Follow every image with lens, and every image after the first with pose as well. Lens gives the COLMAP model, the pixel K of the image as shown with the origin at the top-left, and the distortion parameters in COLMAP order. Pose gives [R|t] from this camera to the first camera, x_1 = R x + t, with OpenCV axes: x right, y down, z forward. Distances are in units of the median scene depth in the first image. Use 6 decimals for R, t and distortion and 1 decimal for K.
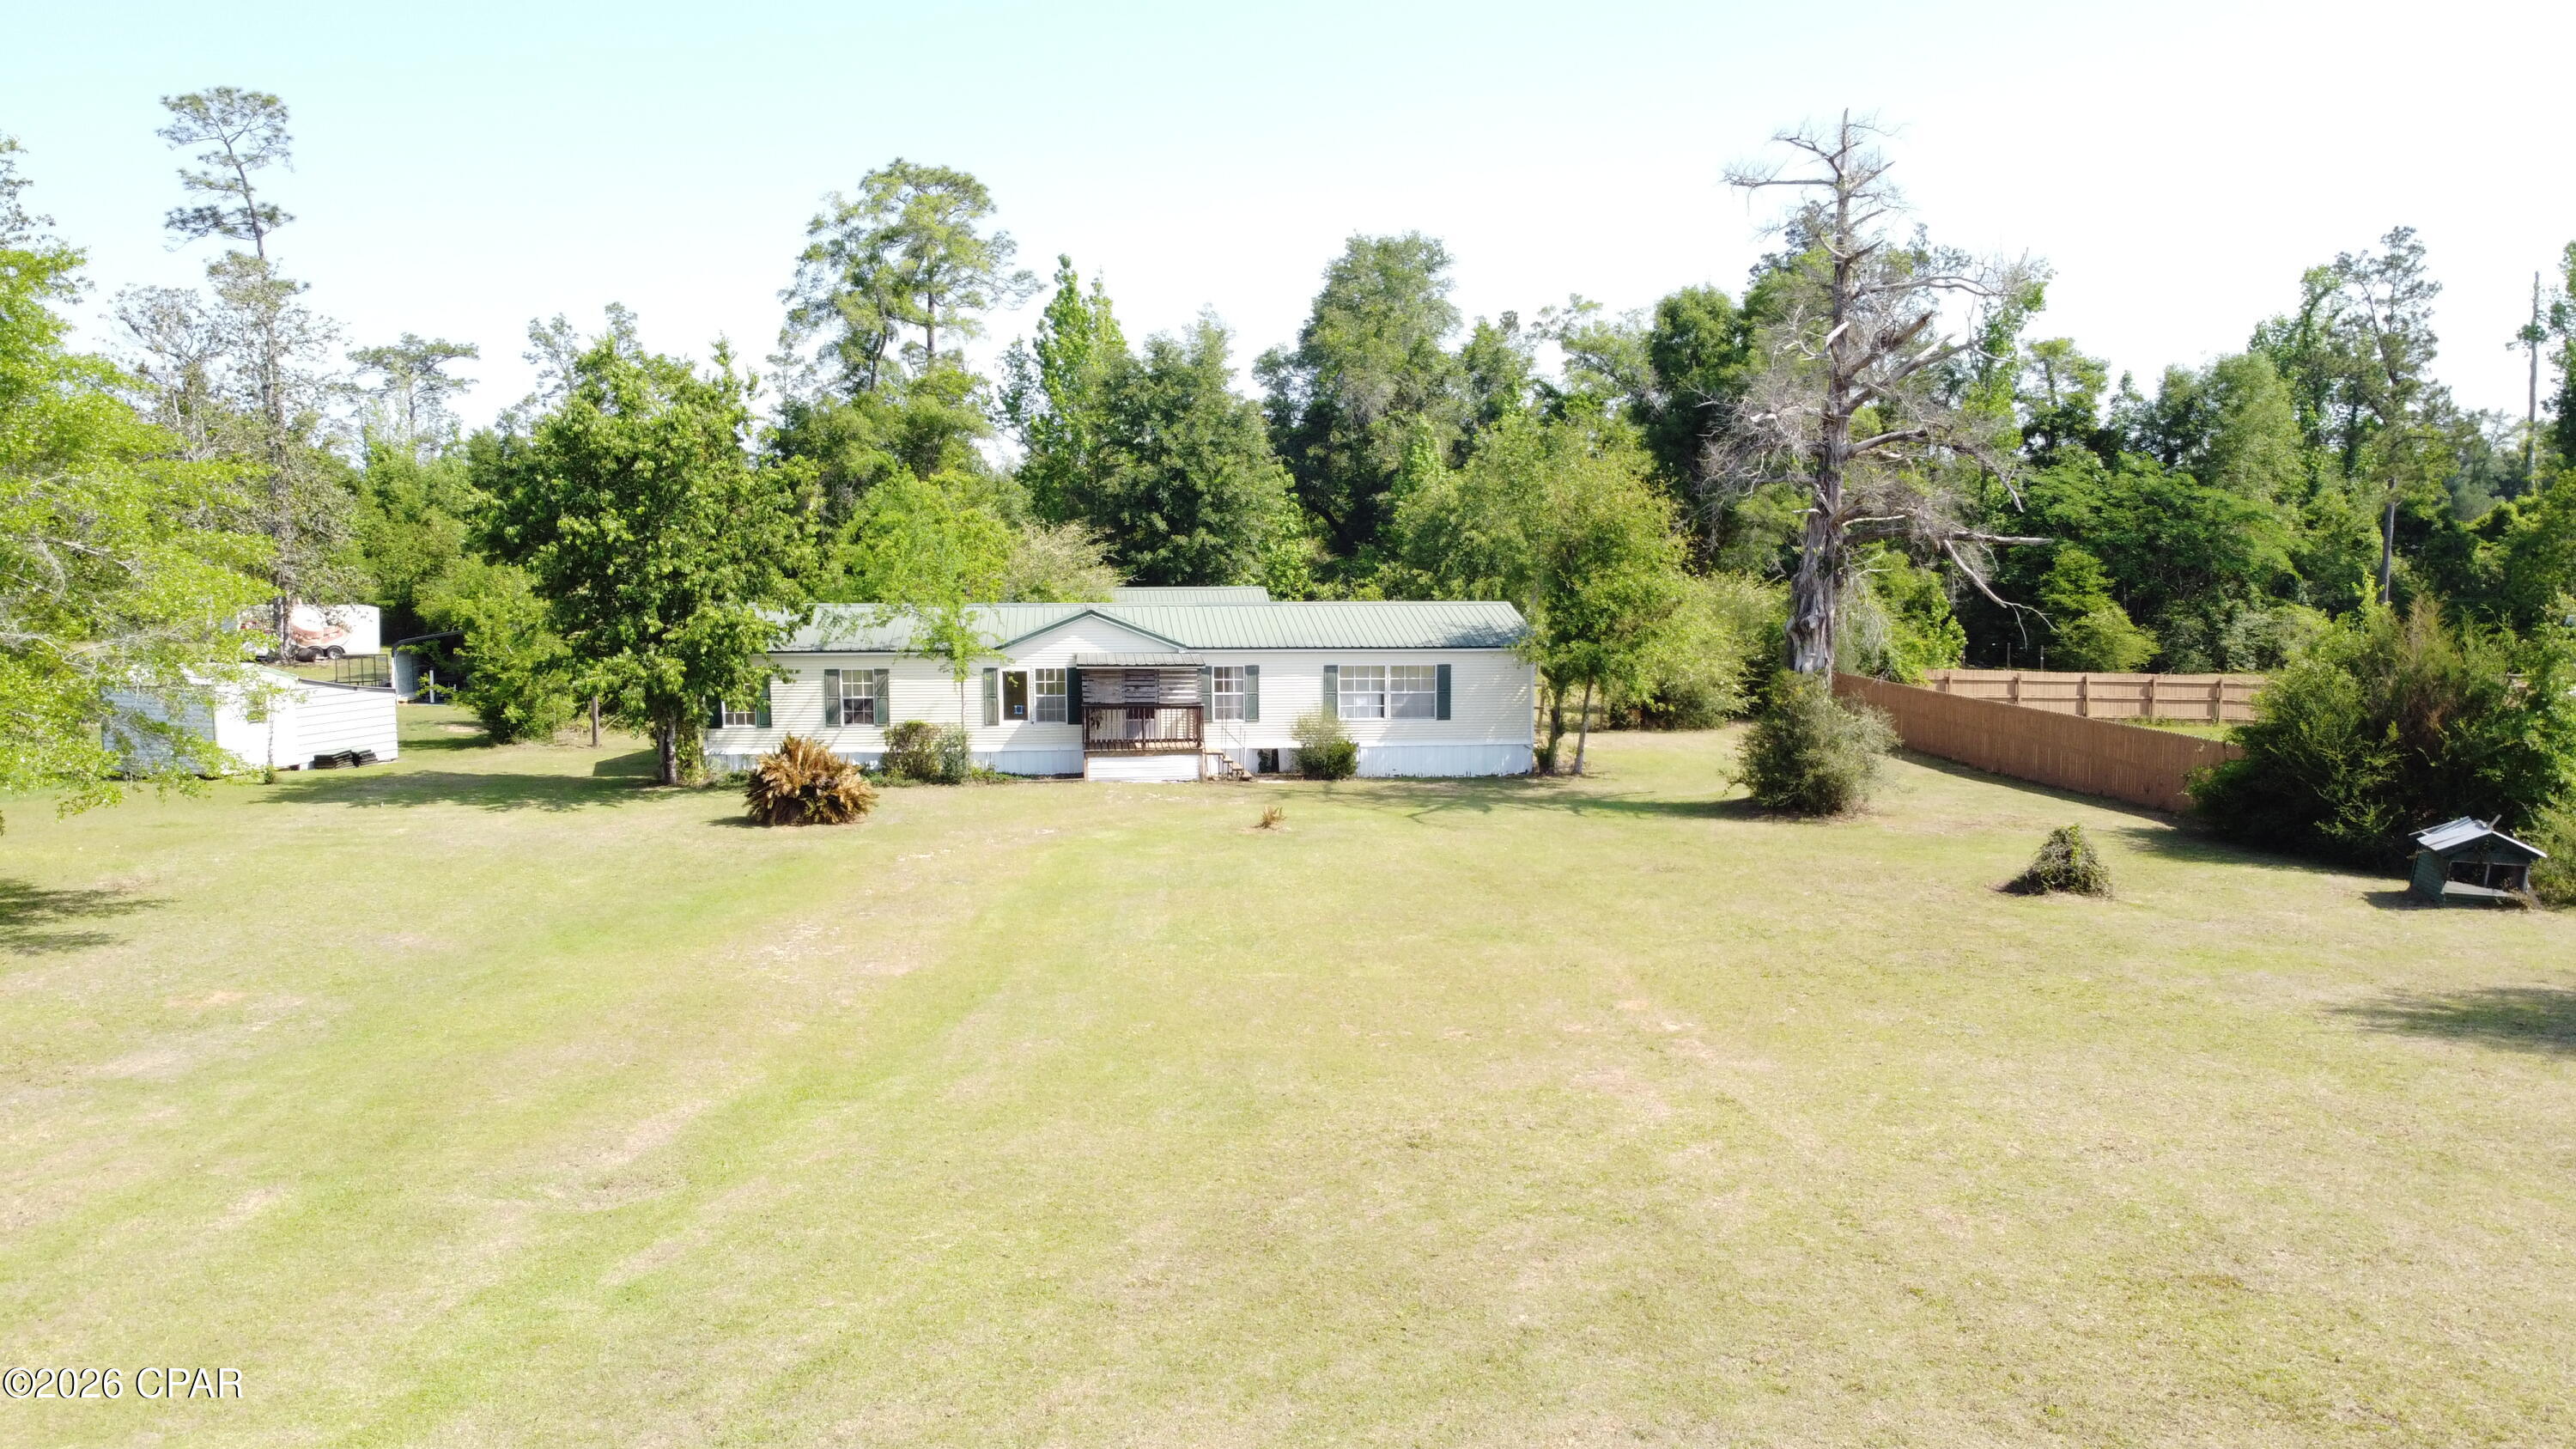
lens RADIAL K [[1936.8, 0, 1288.0], [0, 1936.8, 724.5], [0, 0, 1]] dist [-0.002363, -0.004118]
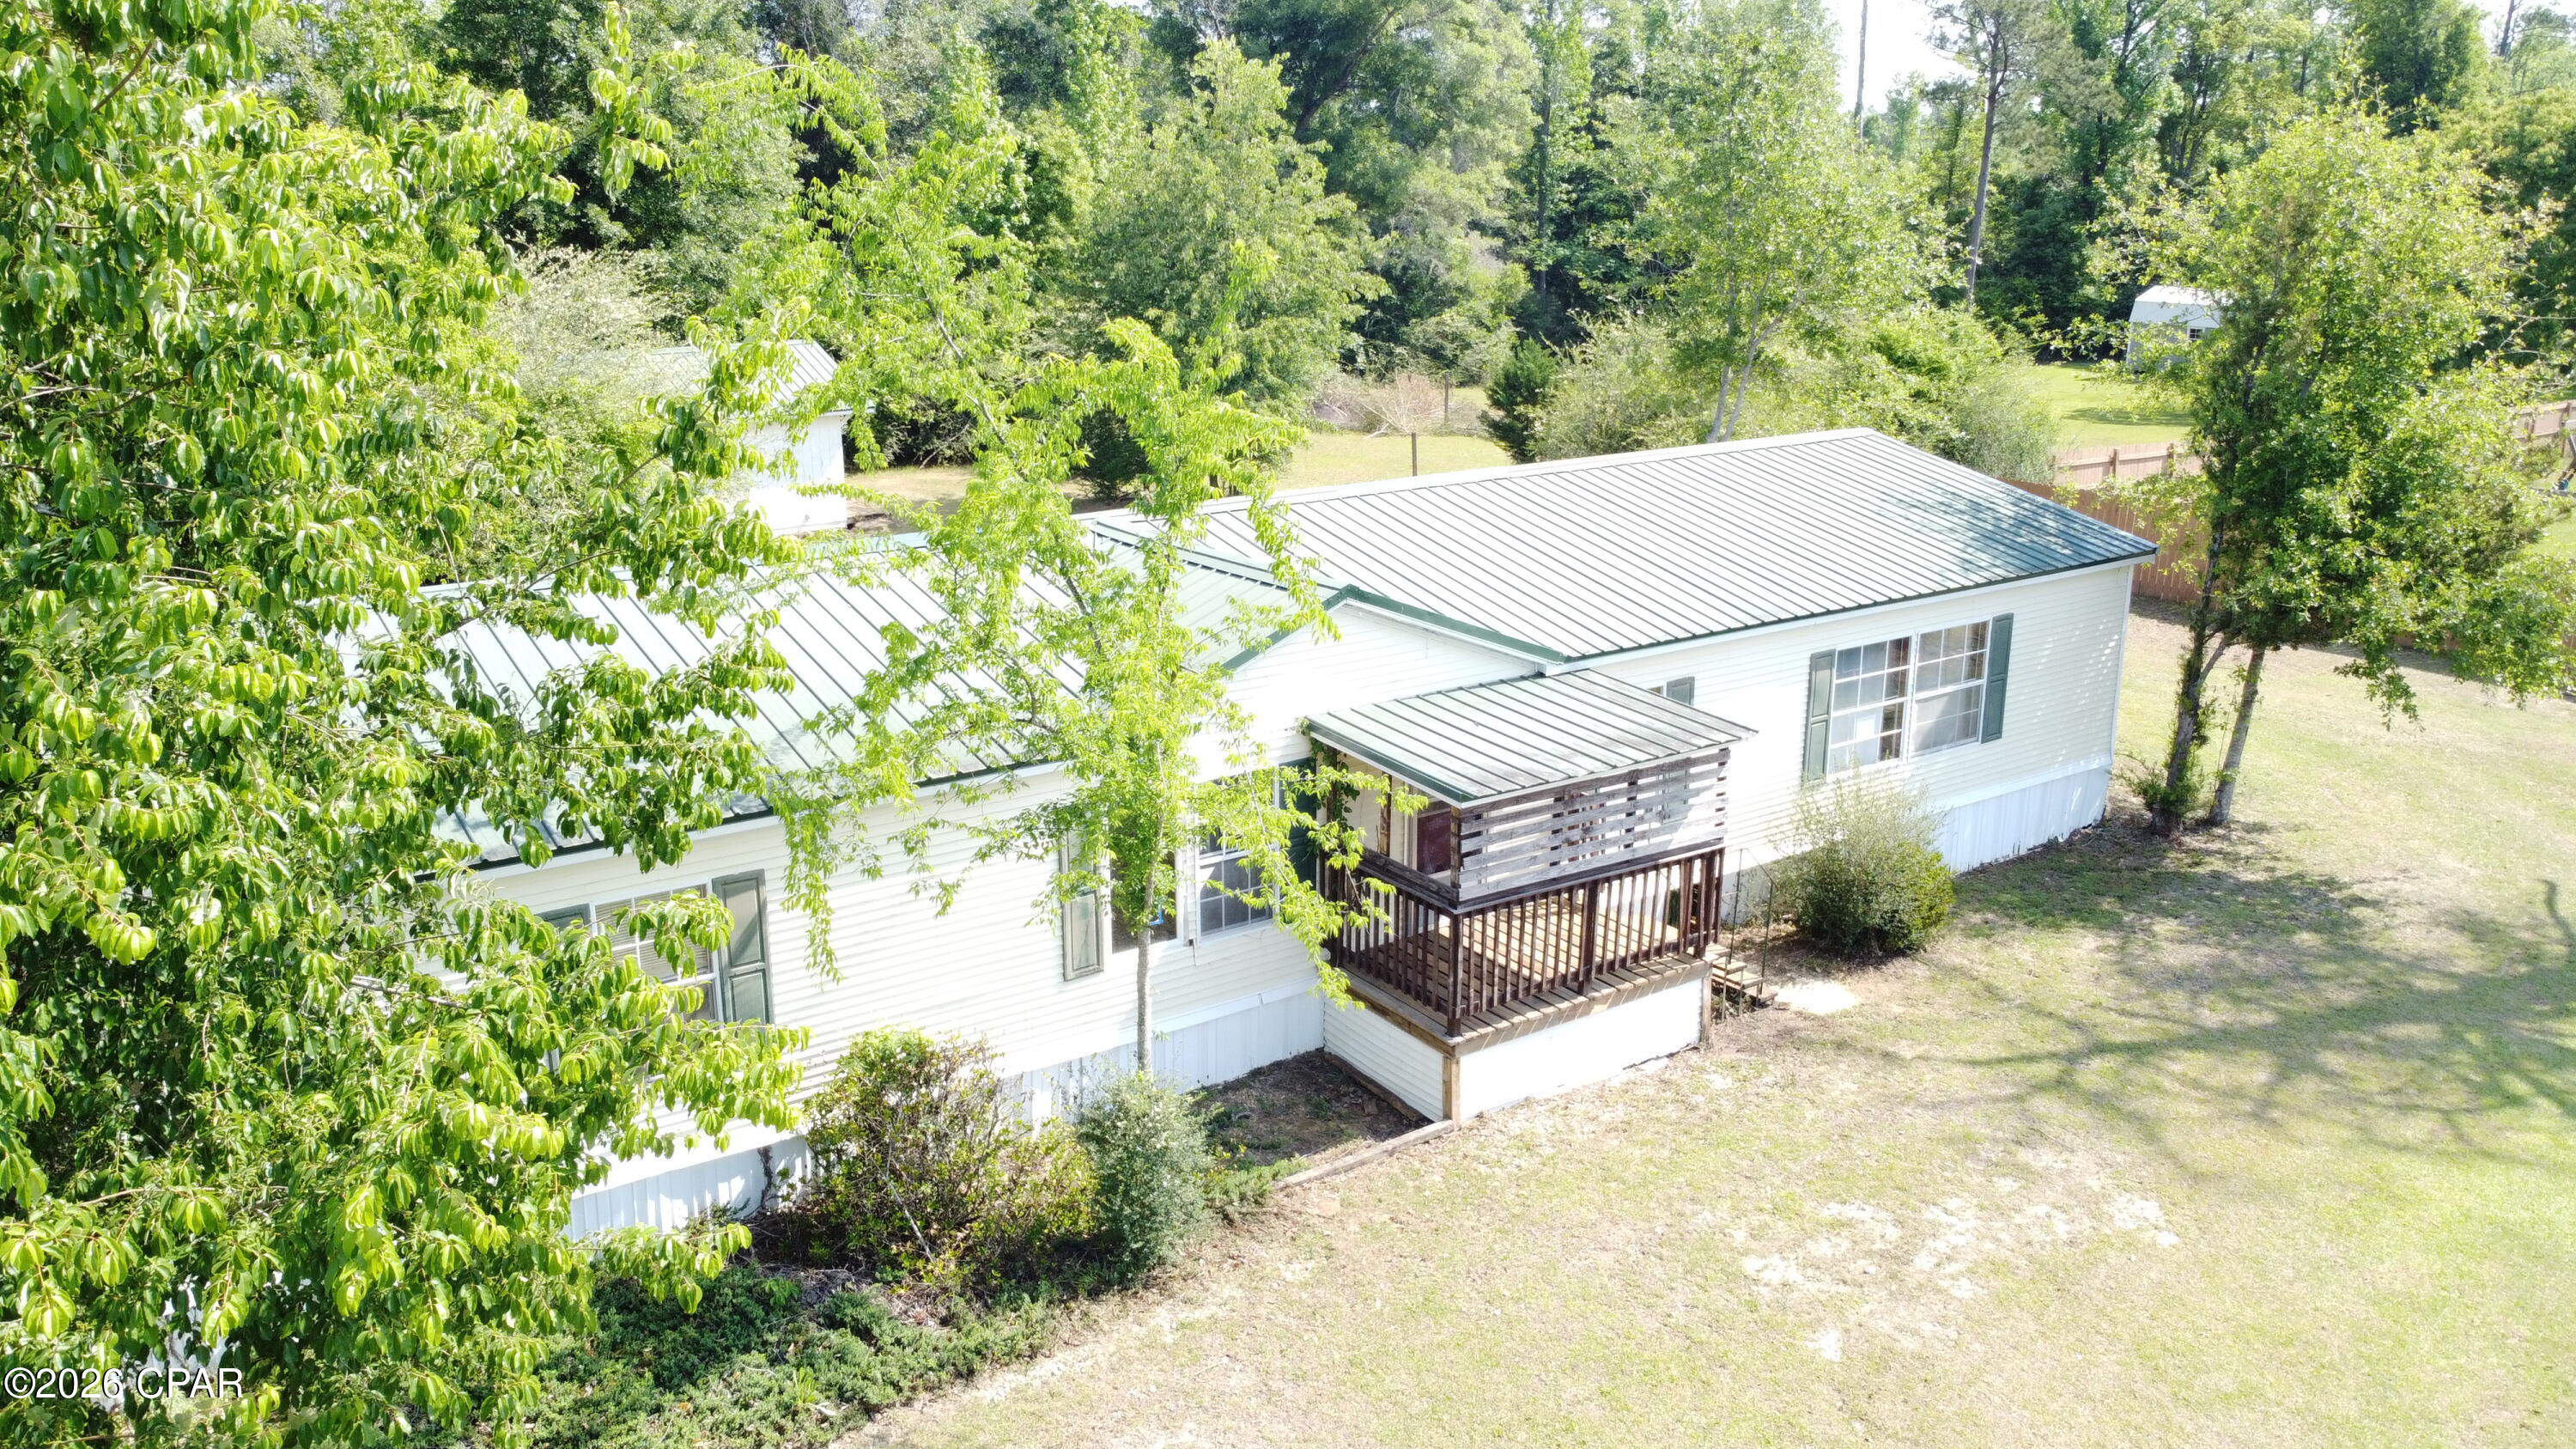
lens RADIAL K [[1926.1, 0, 1288.0], [0, 1926.1, 724.5], [0, 0, 1]] dist [0.008585, 0.001940]
pose [[0.880578, -0.132198, 0.455088, -0.175715], [0.050966, 0.981152, 0.186397, -0.065181], [-0.471152, -0.140944, 0.870719, 0.480554]]
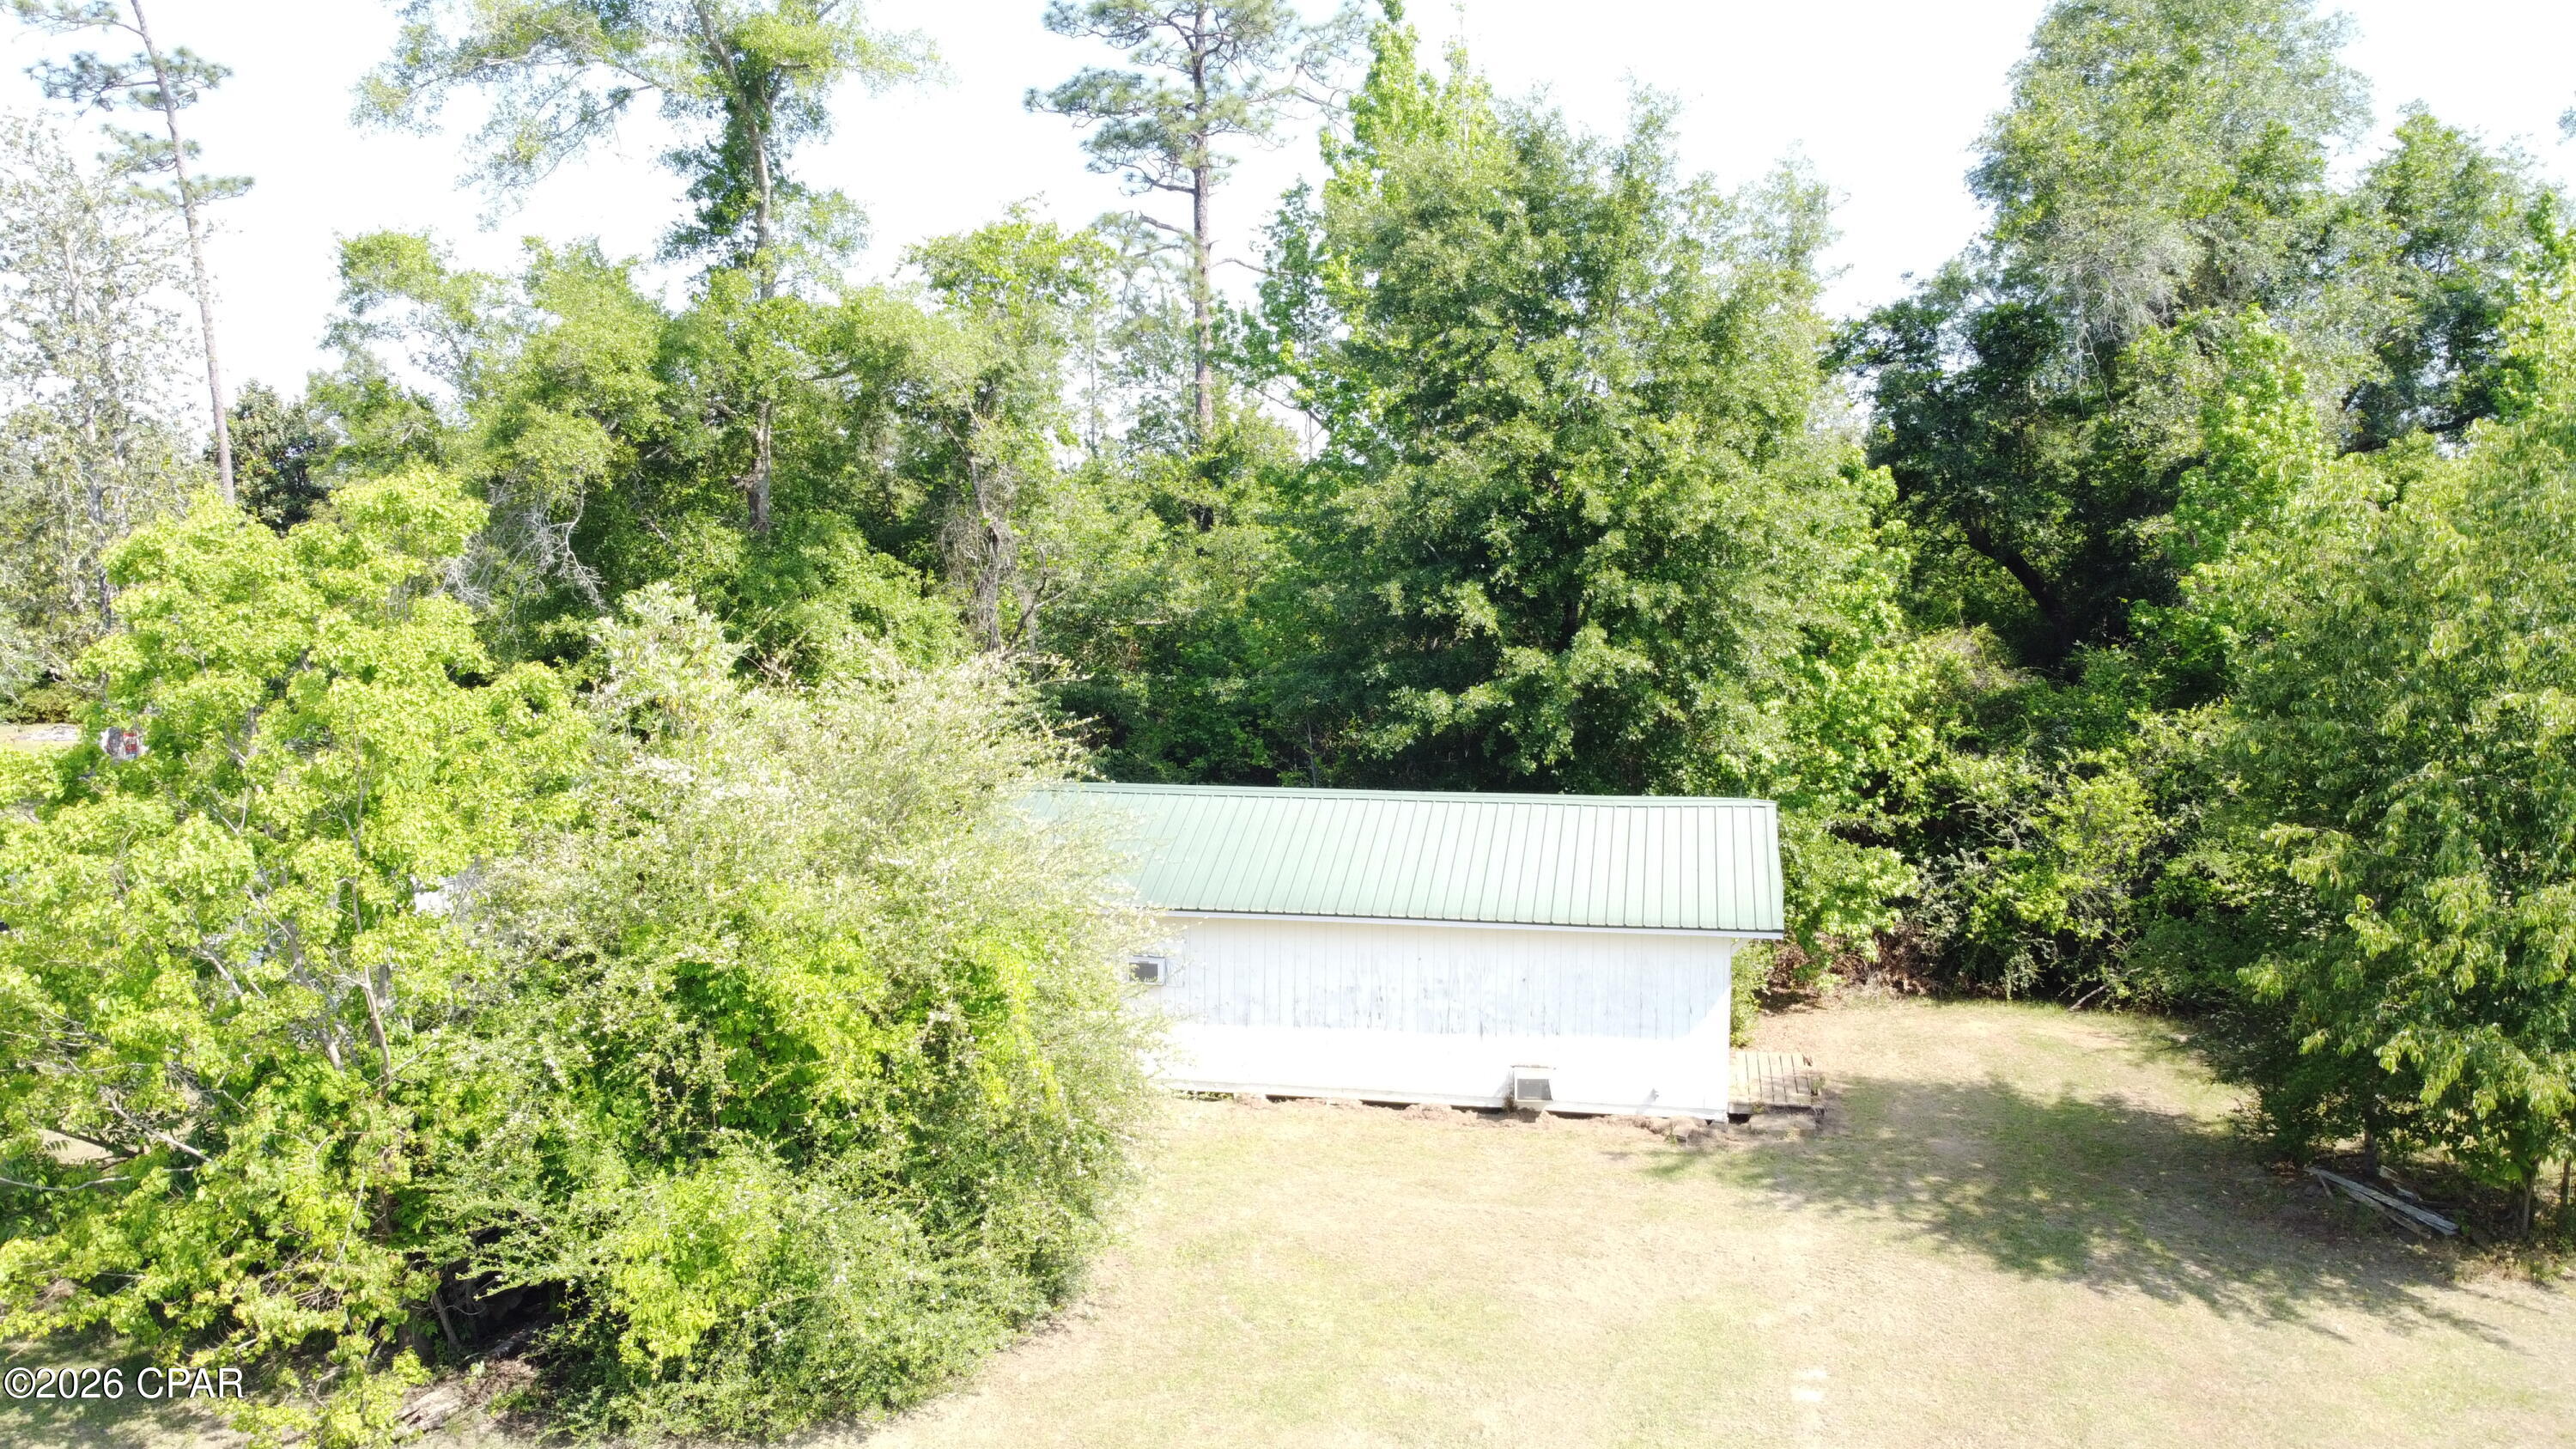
lens RADIAL K [[1936.8, 0, 1288.0], [0, 1936.8, 724.5], [0, 0, 1]] dist [-0.002363, -0.004118]
pose [[0.933893, 0.034785, -0.355856, 0.032001], [-0.035401, 0.999362, 0.004783, -0.091760], [0.355795, 0.008131, 0.934529, 0.716523]]
